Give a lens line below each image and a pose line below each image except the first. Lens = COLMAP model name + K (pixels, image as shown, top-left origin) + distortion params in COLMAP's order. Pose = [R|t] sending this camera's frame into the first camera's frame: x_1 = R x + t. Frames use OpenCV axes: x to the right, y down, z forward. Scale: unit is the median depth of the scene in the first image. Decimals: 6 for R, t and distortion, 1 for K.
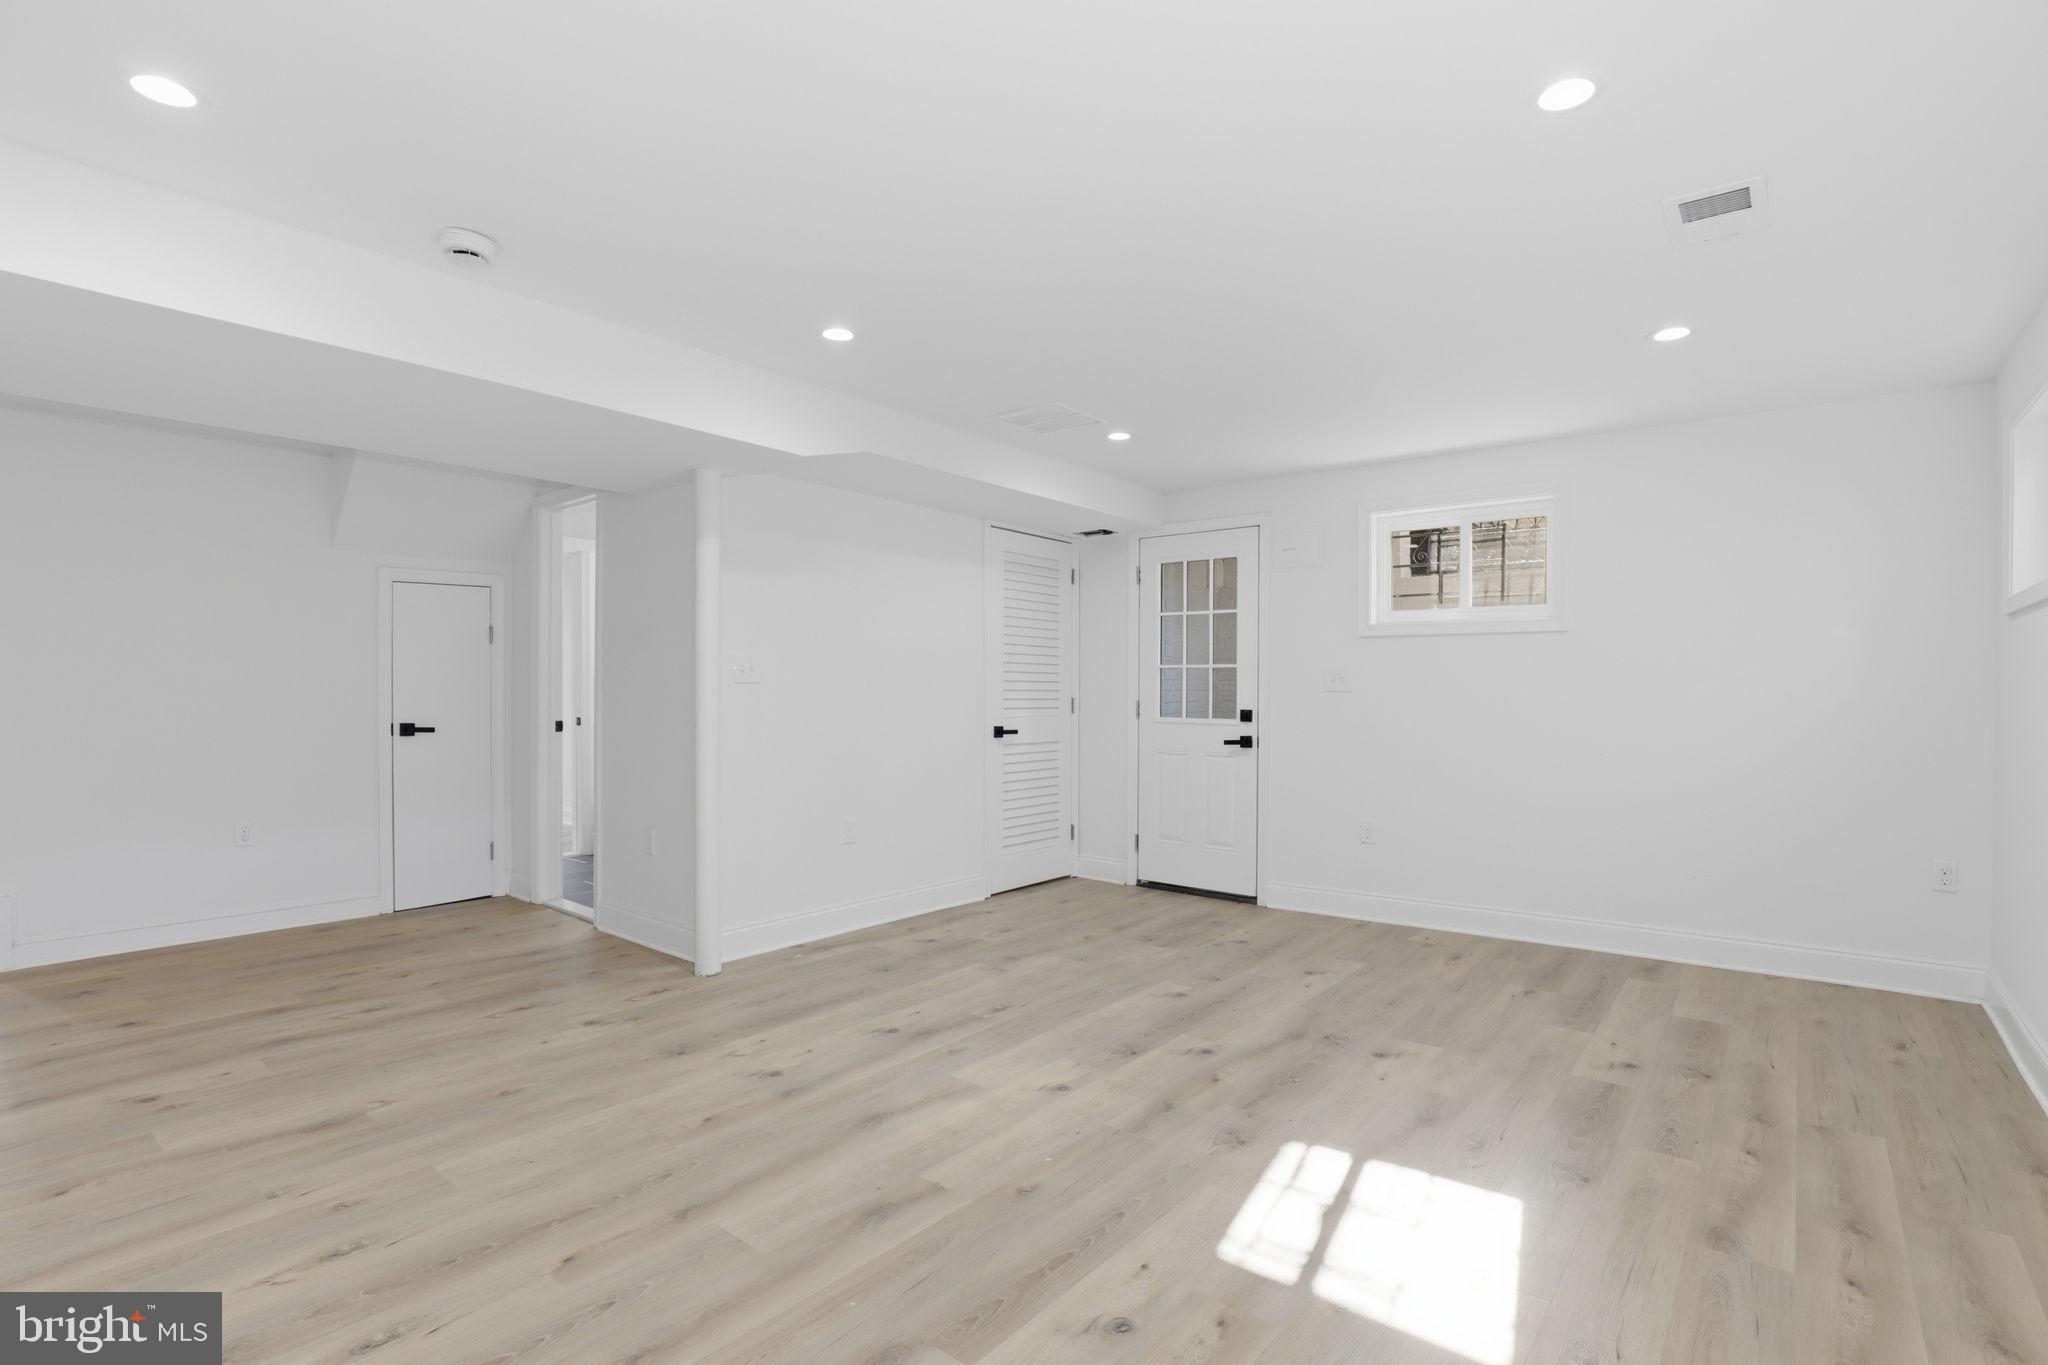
lens RADIAL K [[982.6, 0, 1029.7], [0, 982.6, 694.5], [0, 0, 1]] dist [-0.042009, 0.011558]
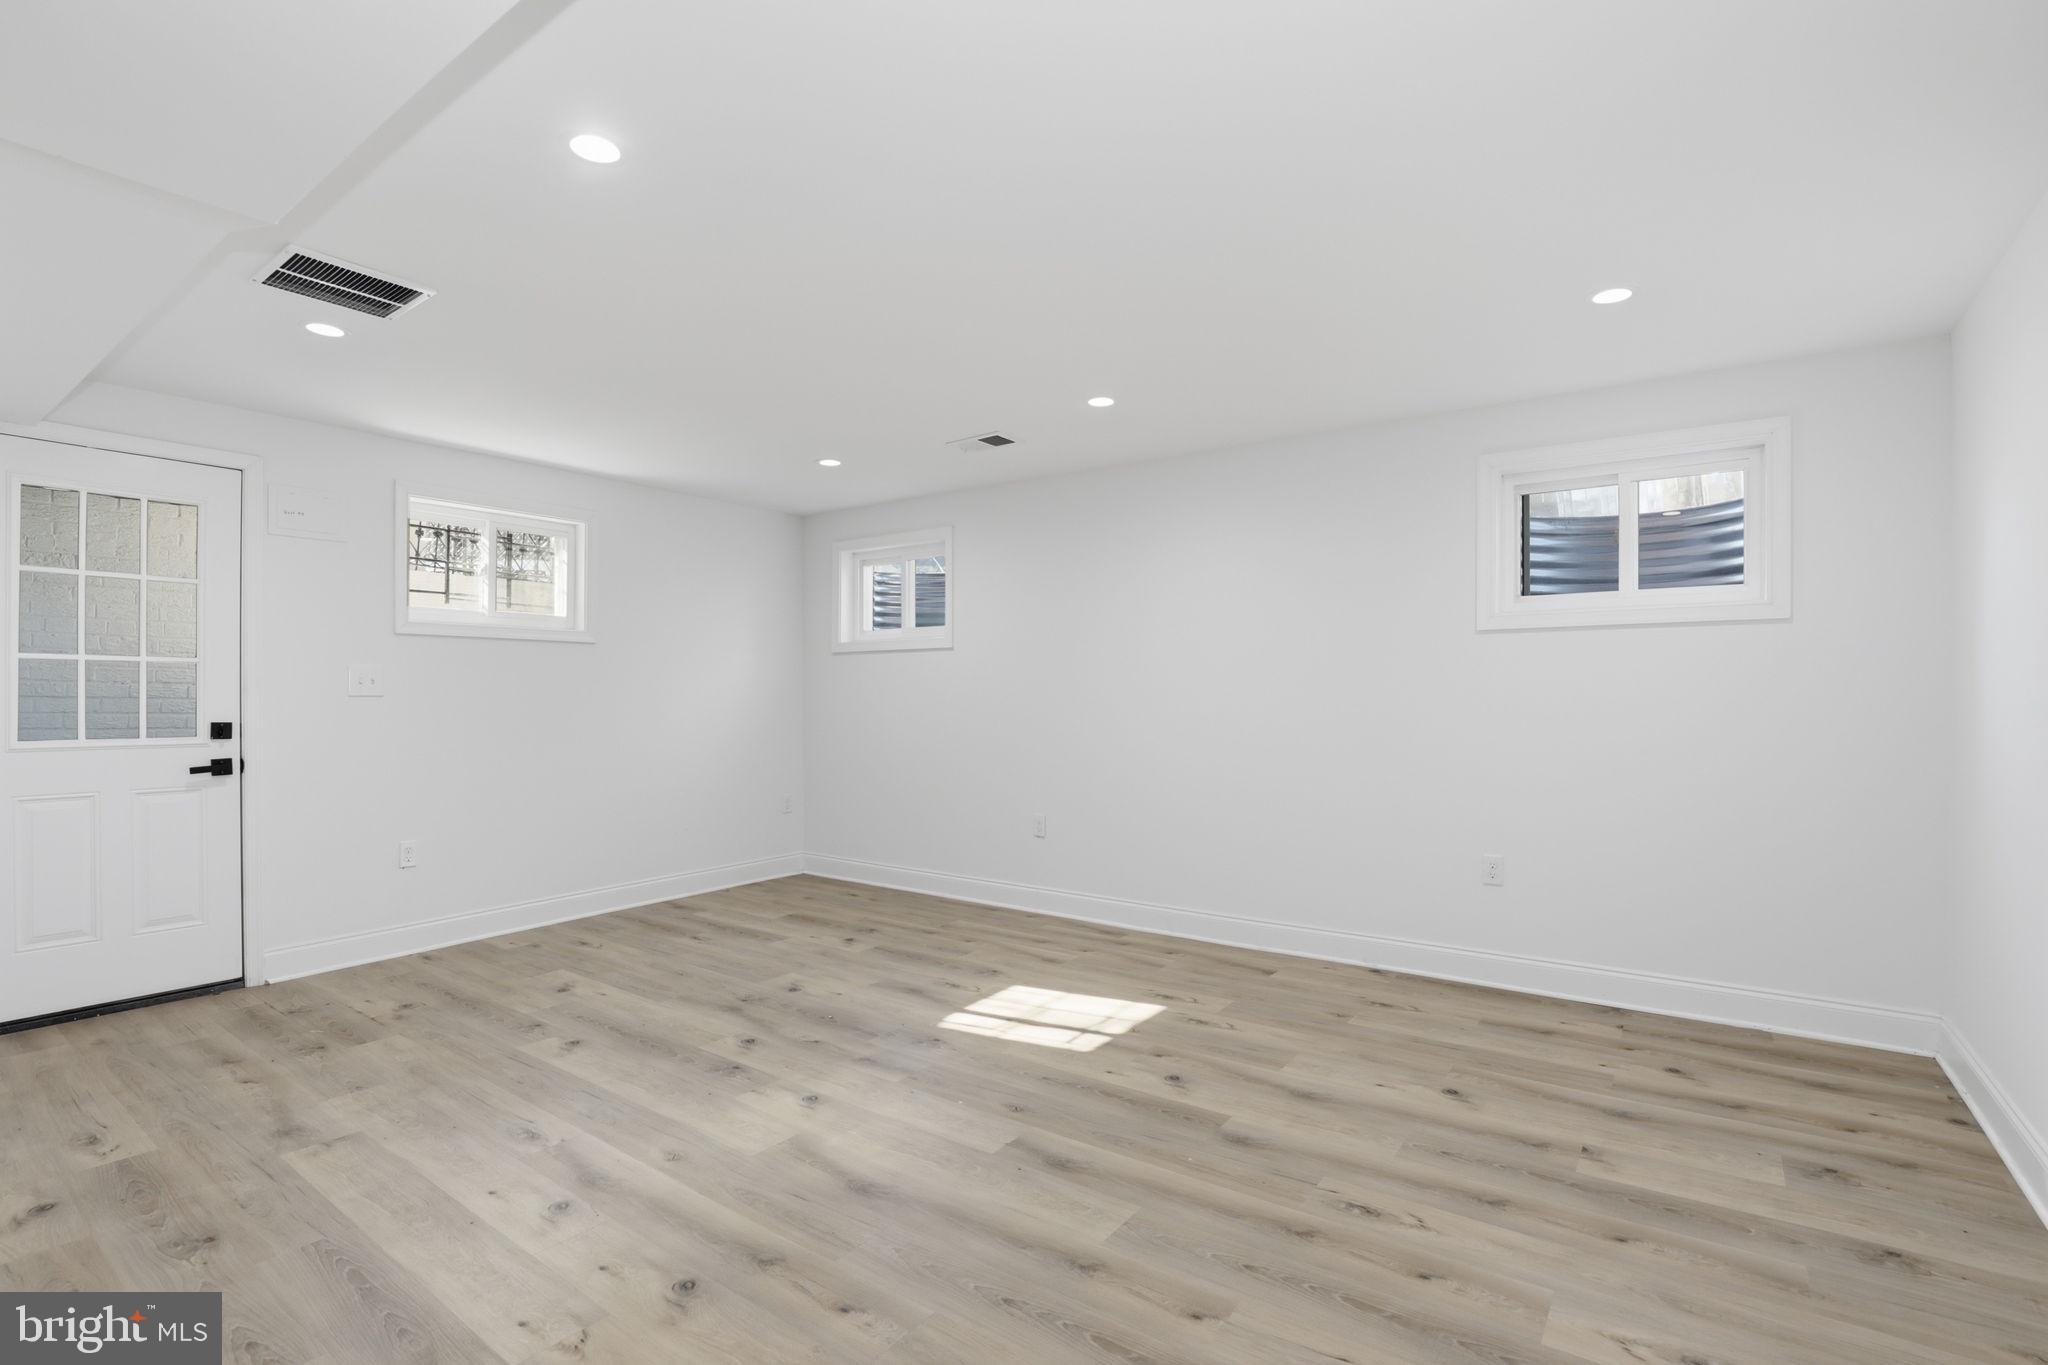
lens RADIAL K [[982.6, 0, 1029.7], [0, 982.6, 694.5], [0, 0, 1]] dist [-0.042009, 0.011558]
pose [[-0.086345, -0.002410, 0.996262, -0.841522], [0.004735, 0.999985, 0.002829, -0.006165], [-0.996254, 0.004962, -0.086332, 0.751685]]
